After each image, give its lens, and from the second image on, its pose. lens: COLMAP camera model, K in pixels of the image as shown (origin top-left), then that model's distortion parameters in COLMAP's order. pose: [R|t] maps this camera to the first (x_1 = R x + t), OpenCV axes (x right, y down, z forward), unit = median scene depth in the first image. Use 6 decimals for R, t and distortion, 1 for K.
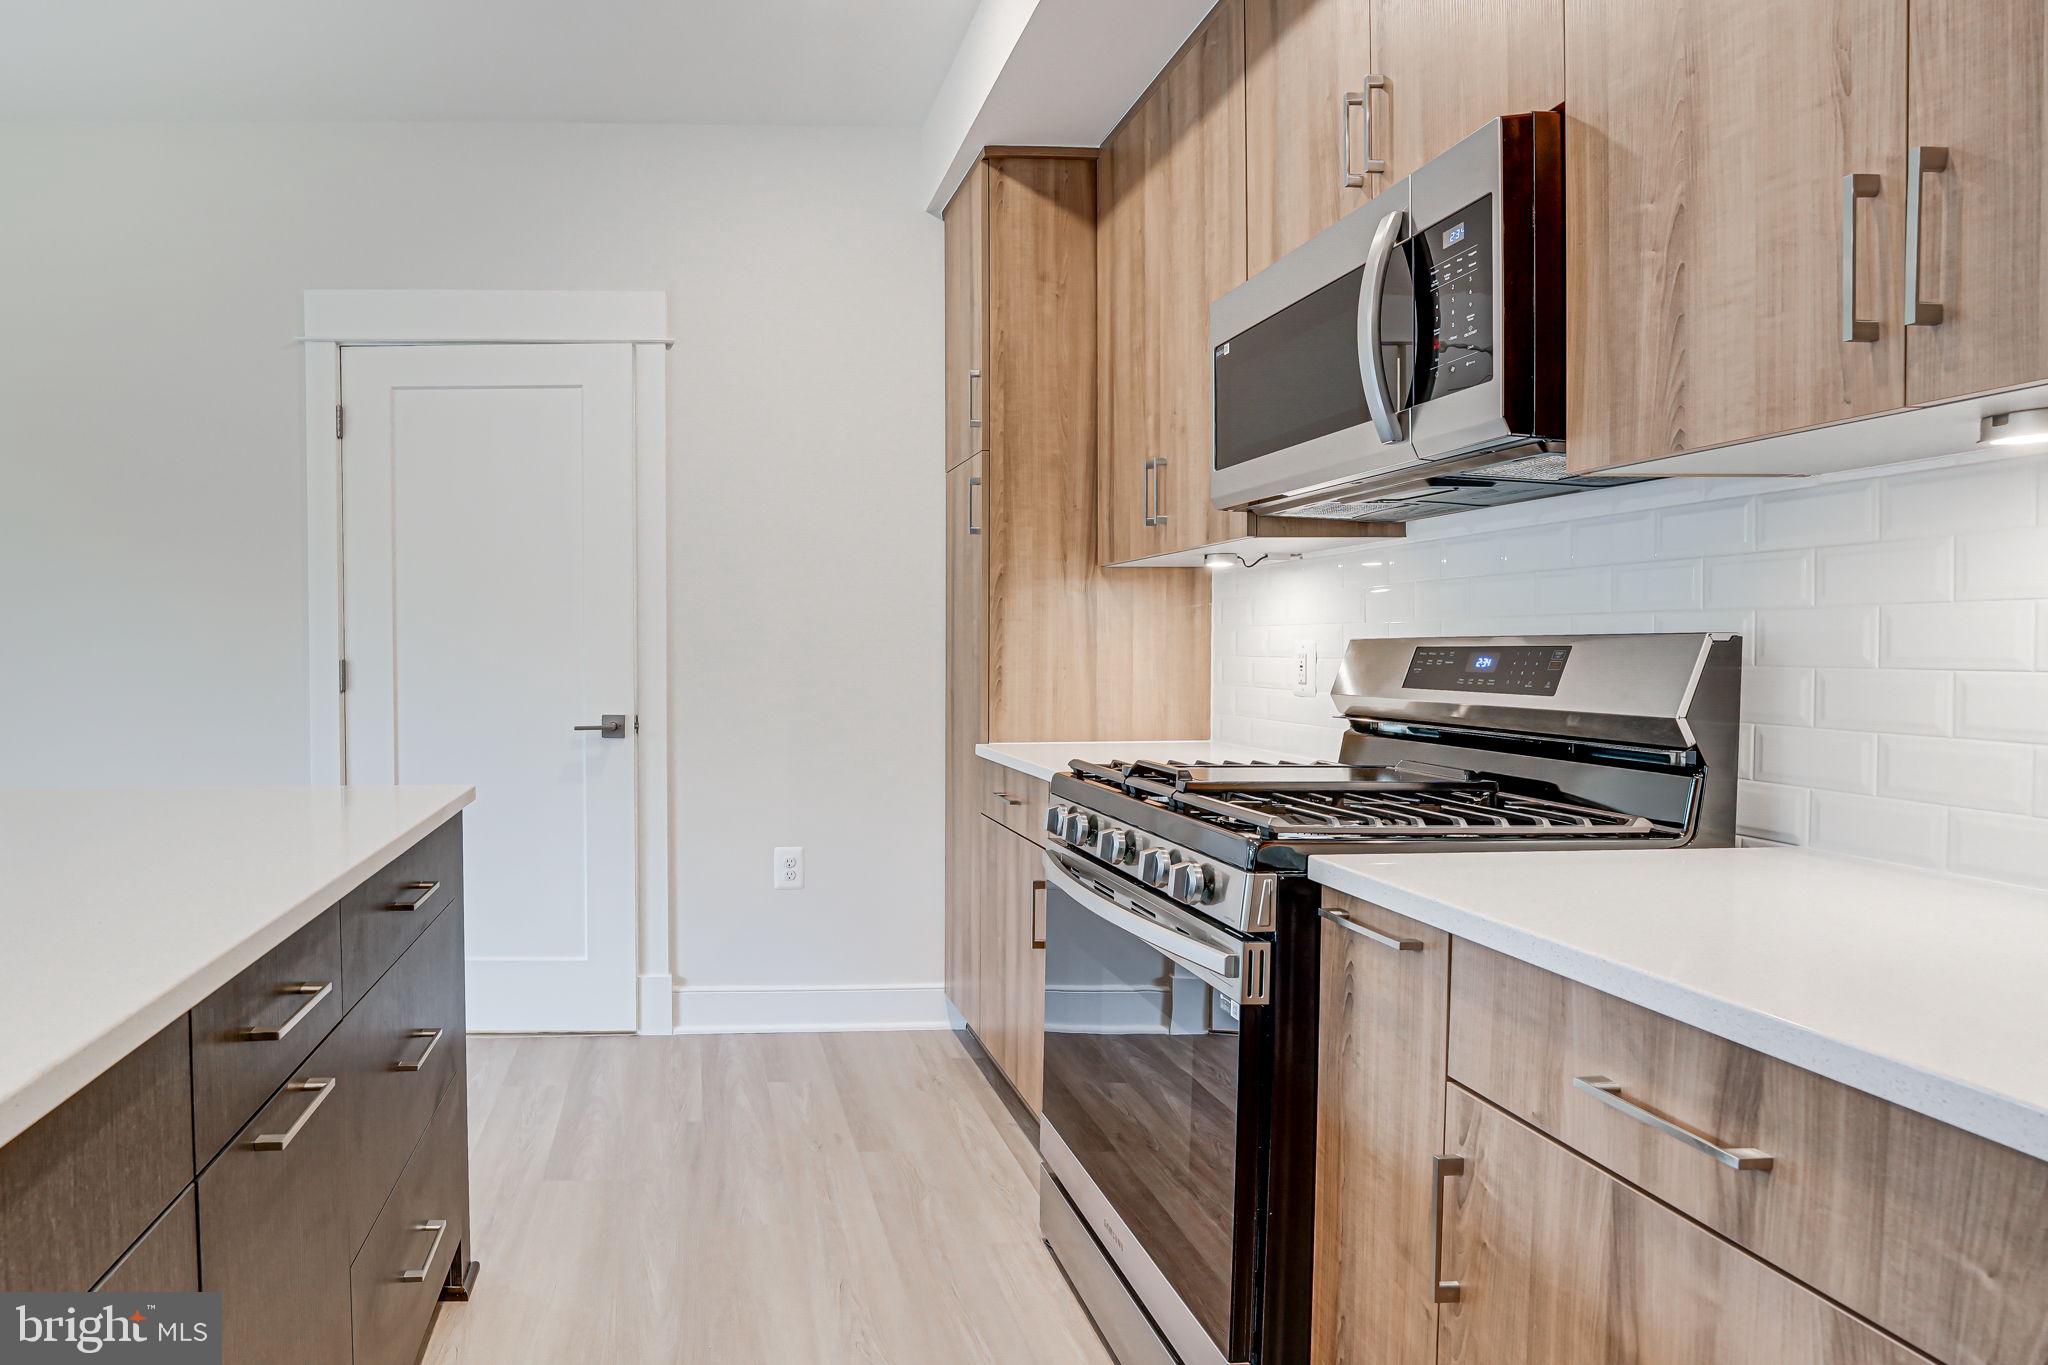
lens RADIAL K [[1077.0, 0, 727.1], [0, 1077.0, 676.1], [0, 0, 1]] dist [-0.022715, 0.000183]
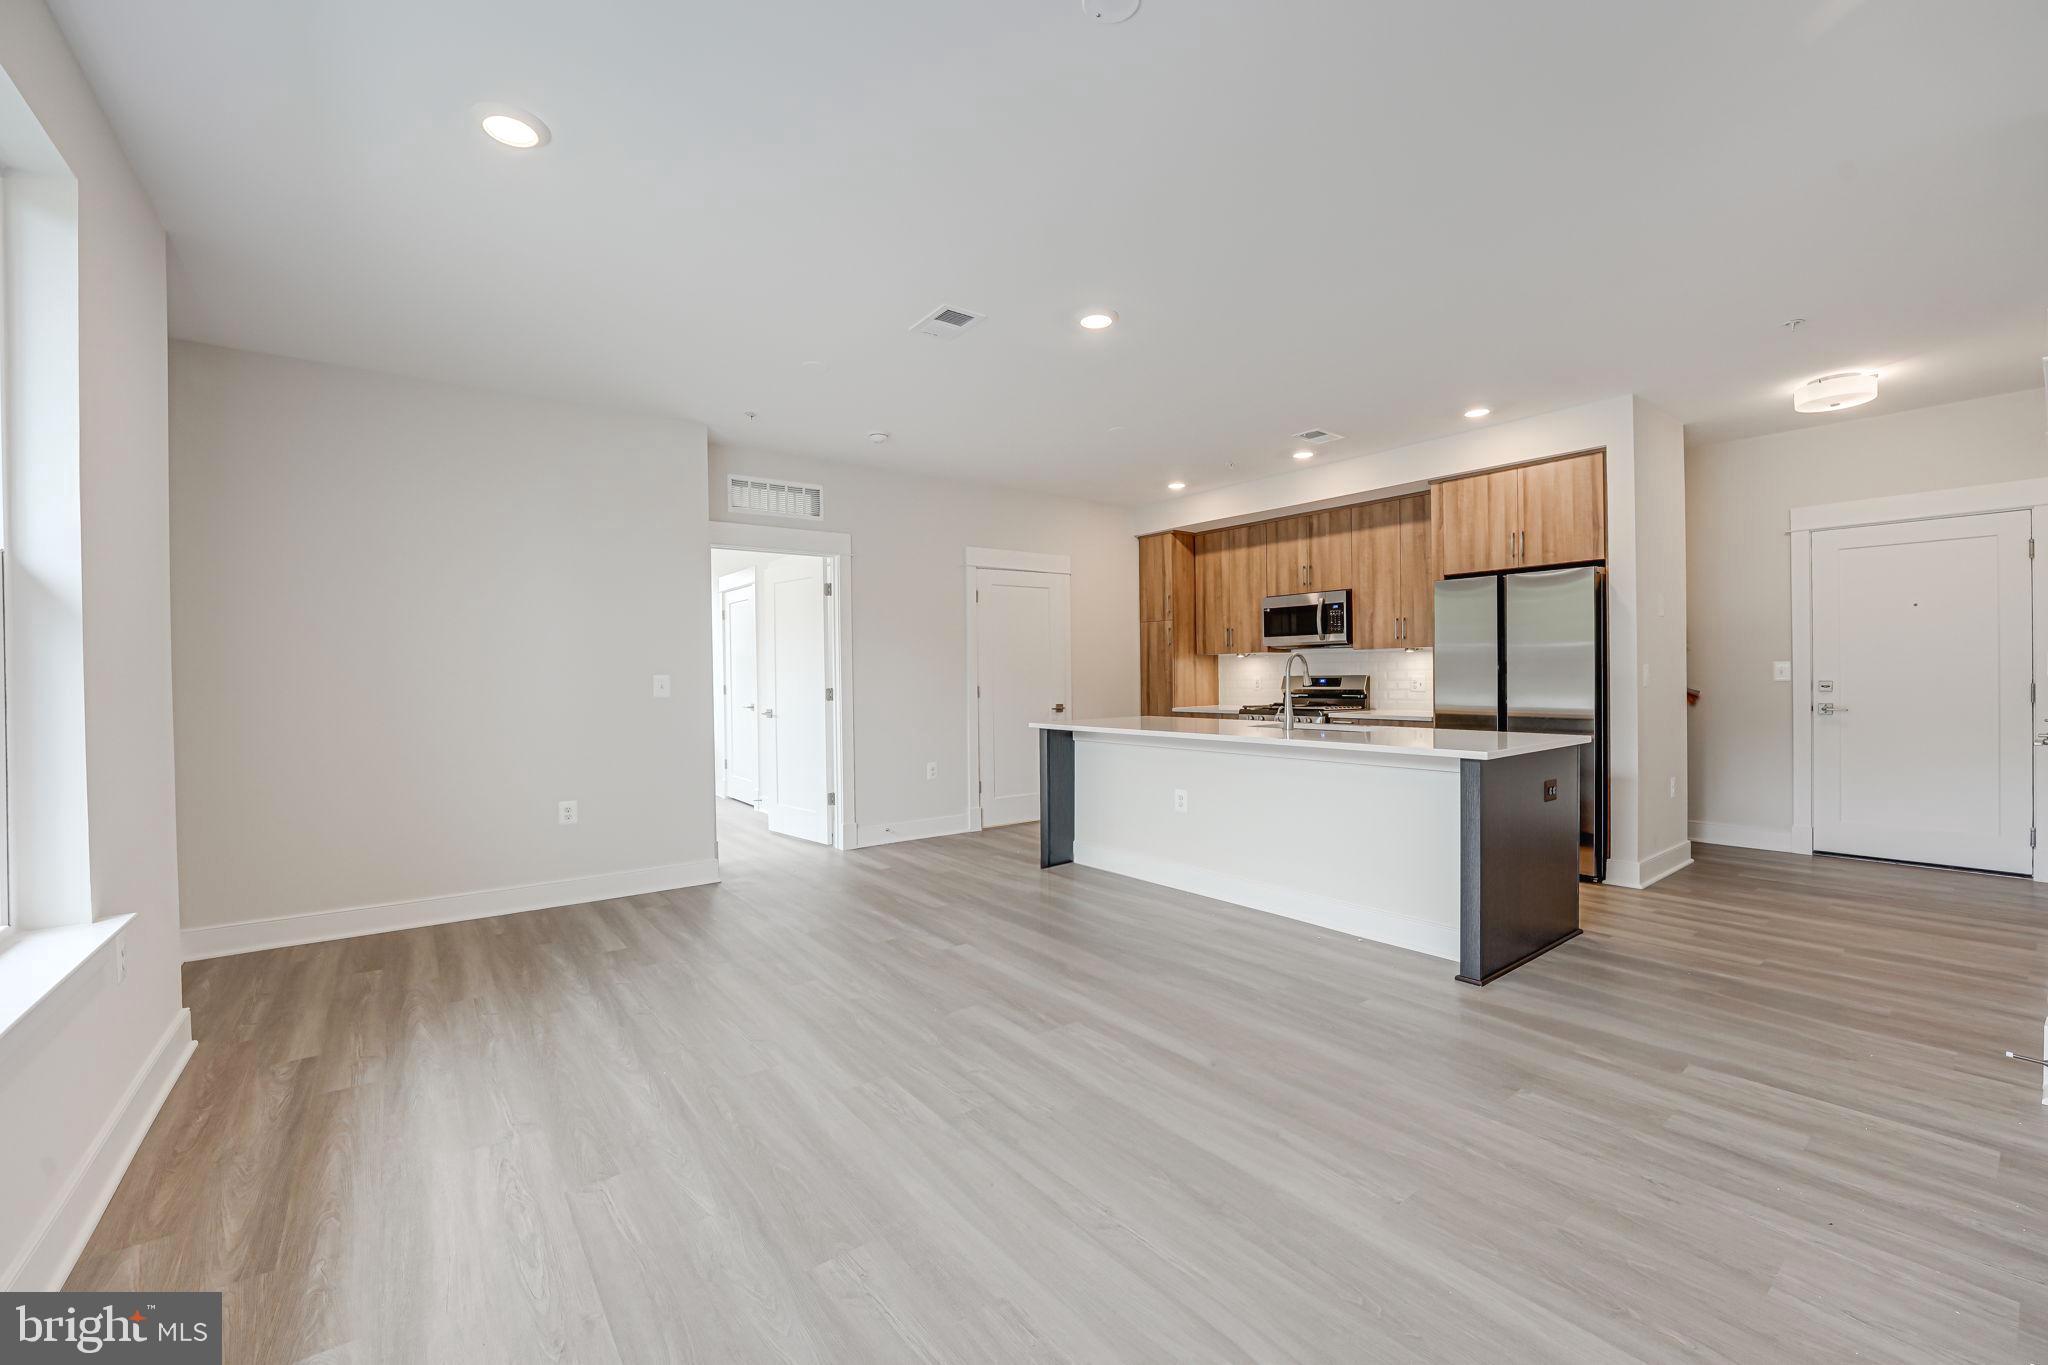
lens RADIAL K [[829.4, 0, 1023.5], [0, 829.4, 679.9], [0, 0, 1]] dist [-0.025773, 0.000707]
pose [[0.816867, -0.010537, 0.576730, -2.307435], [0.025399, 0.999520, -0.017713, 0.013128], [-0.576267, 0.029118, 0.816743, -1.175307]]
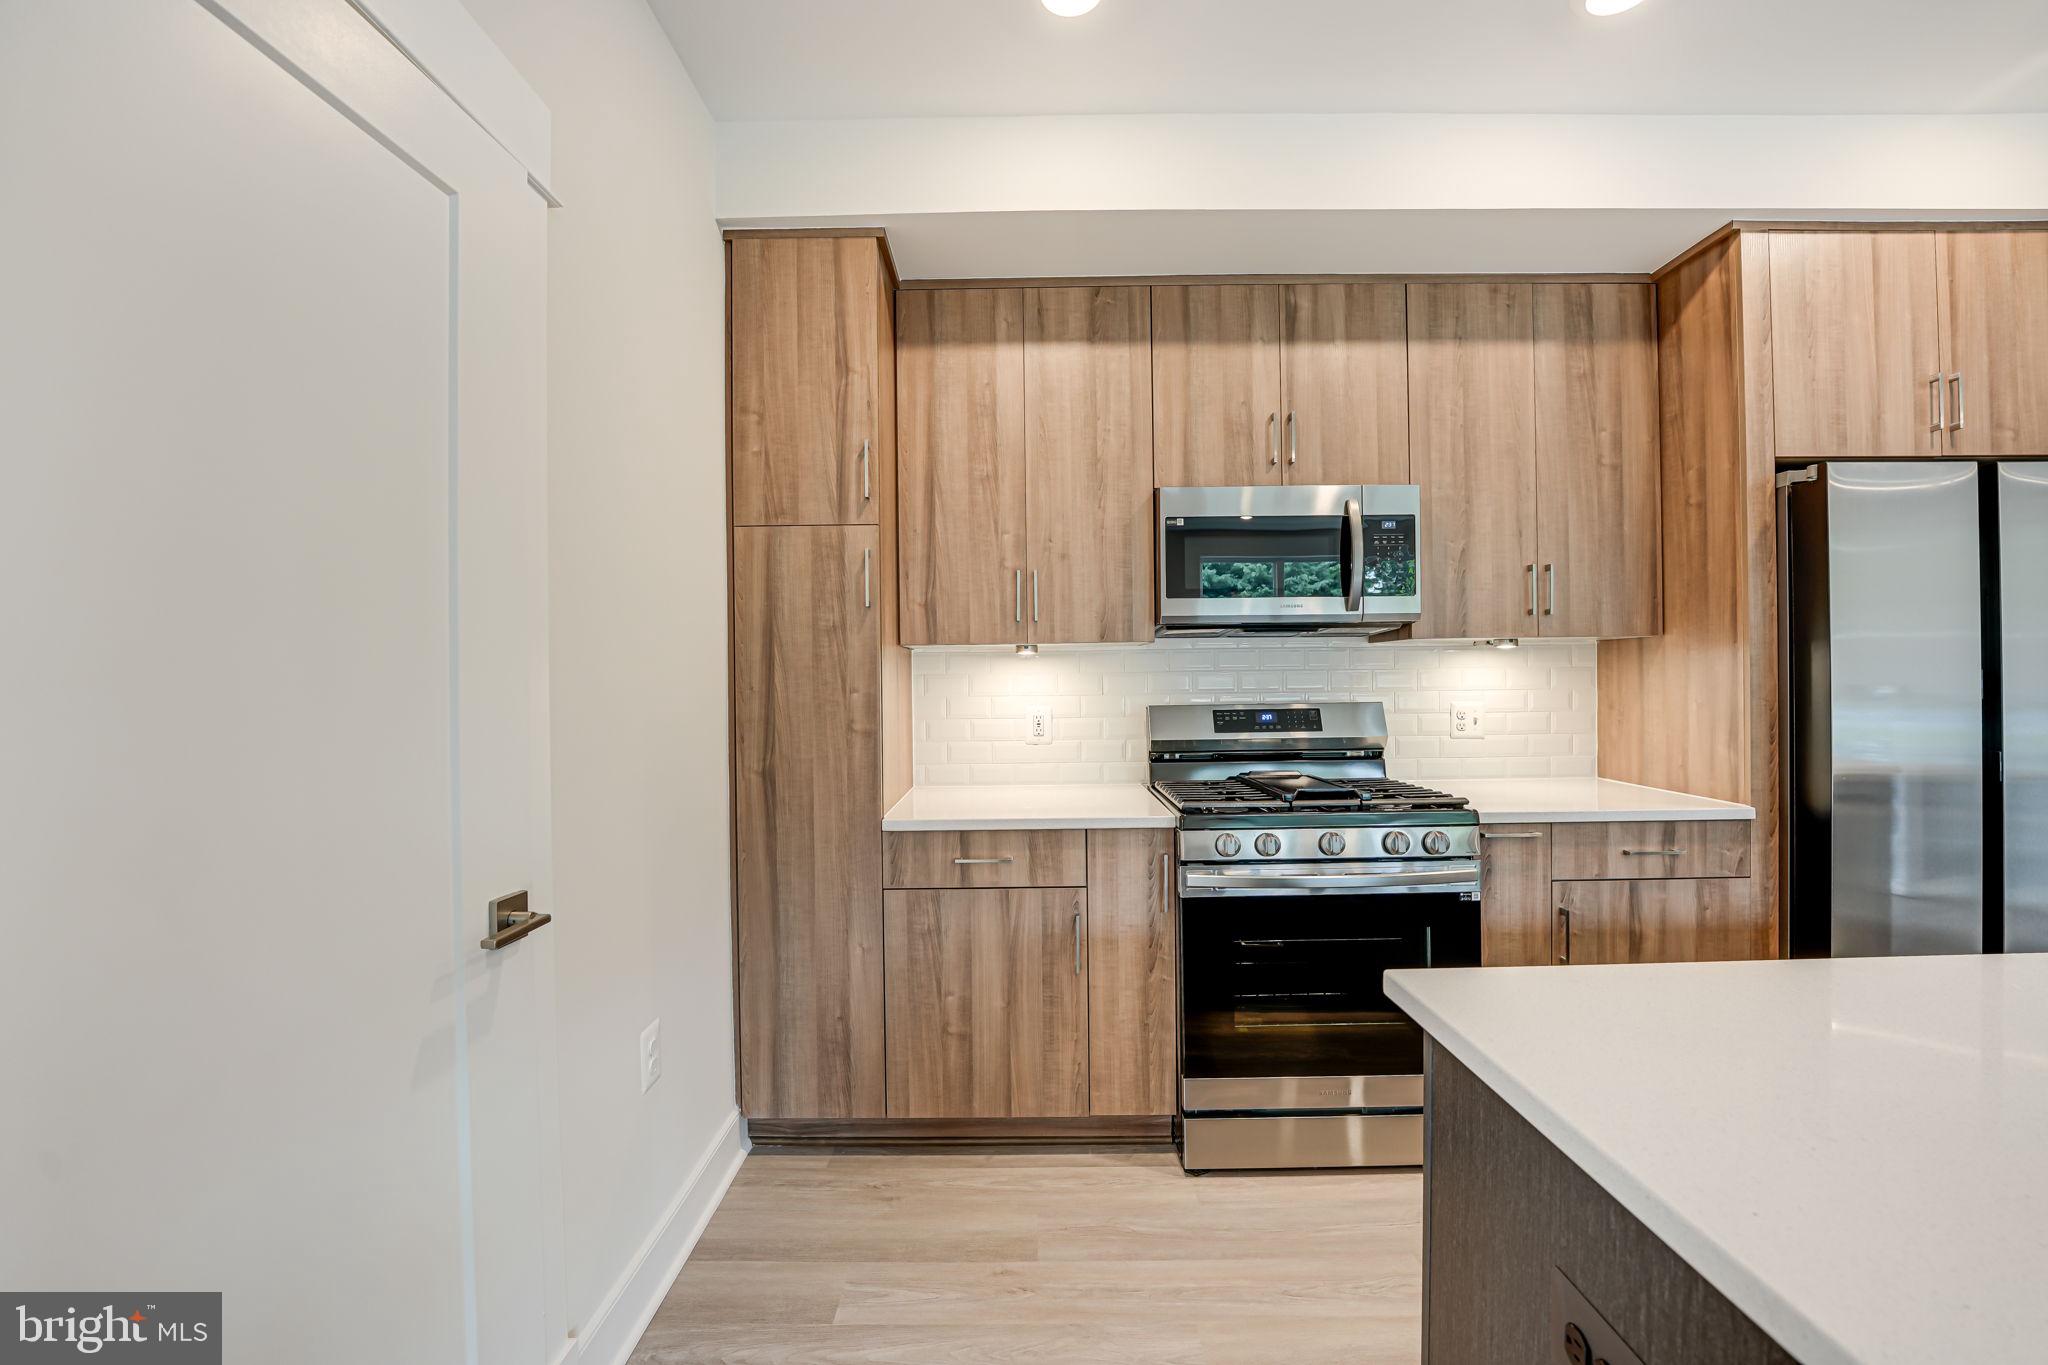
lens RADIAL K [[827.2, 0, 1024.0], [0, 827.2, 682.5], [0, 0, 1]] dist [-0.026113, 0.001916]
pose [[0.044233, -0.001854, 0.999020, -0.742169], [0.040198, 0.999192, 0.000074, -0.083015], [-0.998212, 0.040156, 0.044272, 1.192072]]
